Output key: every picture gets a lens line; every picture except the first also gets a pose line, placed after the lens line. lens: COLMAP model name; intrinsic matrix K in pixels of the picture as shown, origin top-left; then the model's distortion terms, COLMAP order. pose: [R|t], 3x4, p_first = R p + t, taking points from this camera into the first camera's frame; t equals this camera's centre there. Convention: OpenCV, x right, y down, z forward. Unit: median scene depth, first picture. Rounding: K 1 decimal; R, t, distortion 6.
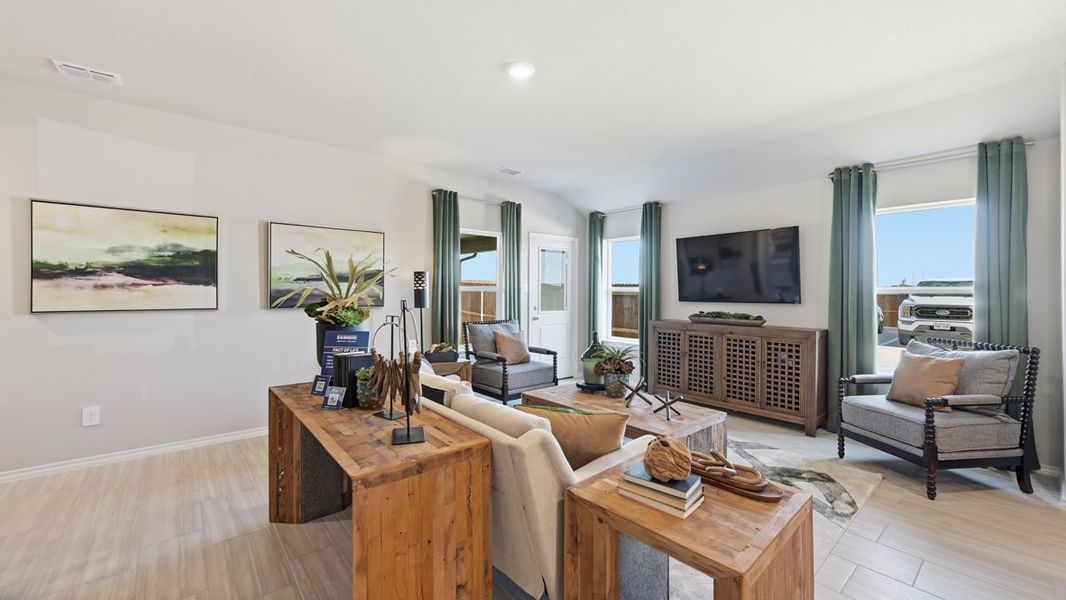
lens RADIAL K [[422.6, 0, 541.5], [0, 422.6, 295.0], [0, 0, 1]] dist [-0.001680, -0.000042]
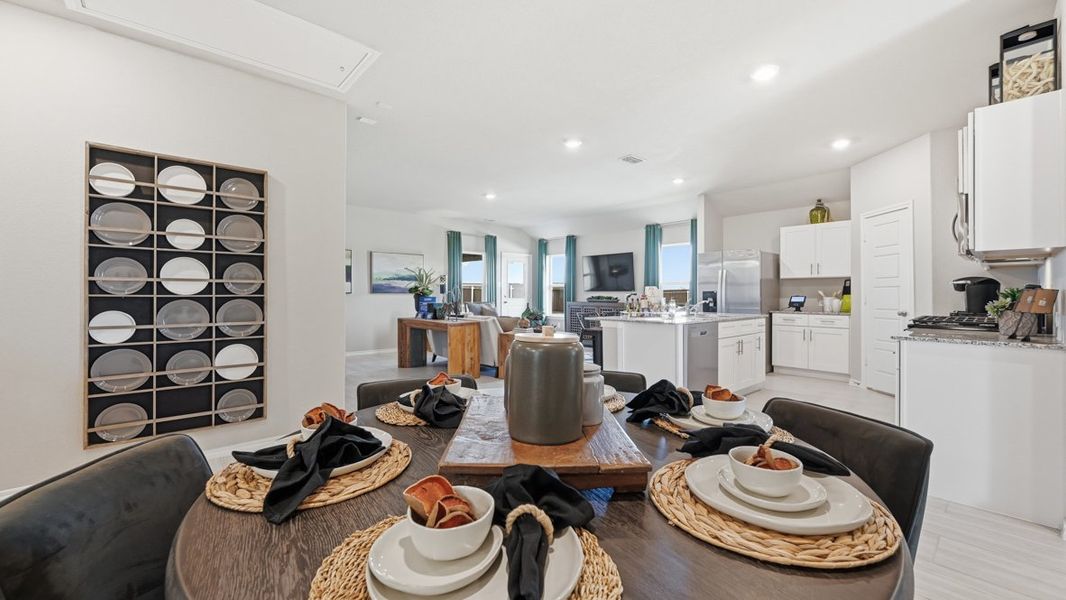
lens RADIAL K [[422.6, 0, 531.5], [0, 422.6, 295.3], [0, 0, 1]] dist [-0.001680, -0.000042]
pose [[0.999978, -0.002357, 0.006148, 0.099256], [0.002394, 0.999979, -0.006049, 0.045485], [-0.006134, 0.006063, 0.999963, -0.861717]]
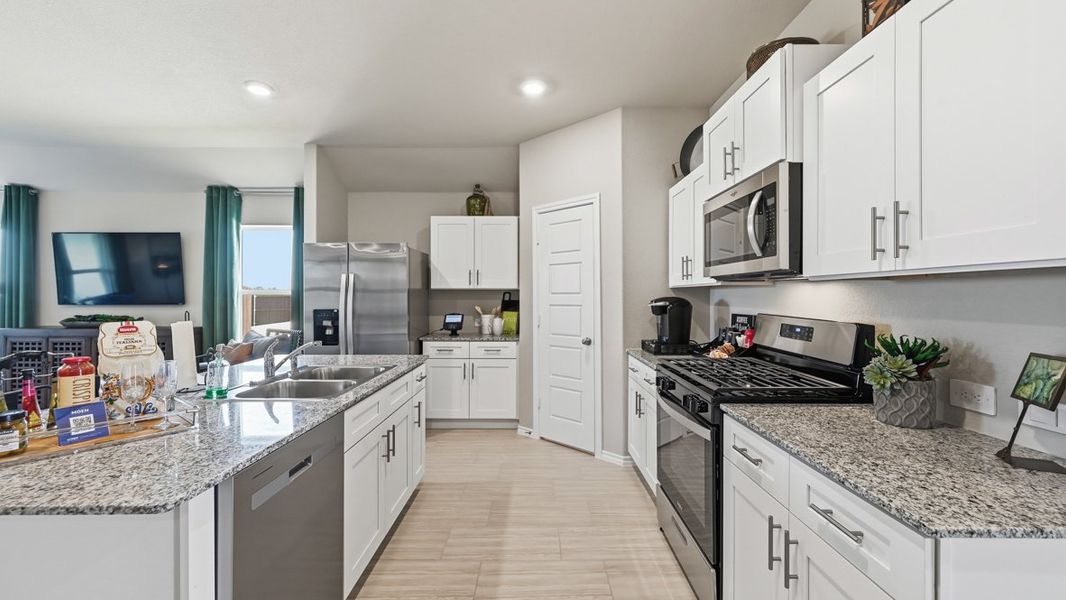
lens RADIAL K [[422.6, 0, 540.1], [0, 422.6, 296.6], [0, 0, 1]] dist [-0.001680, -0.000042]
pose [[0.646092, -0.004782, 0.763244, 0.327314], [0.007858, 0.999969, -0.000388, 0.006749], [-0.763219, 0.006248, 0.646110, -0.343609]]
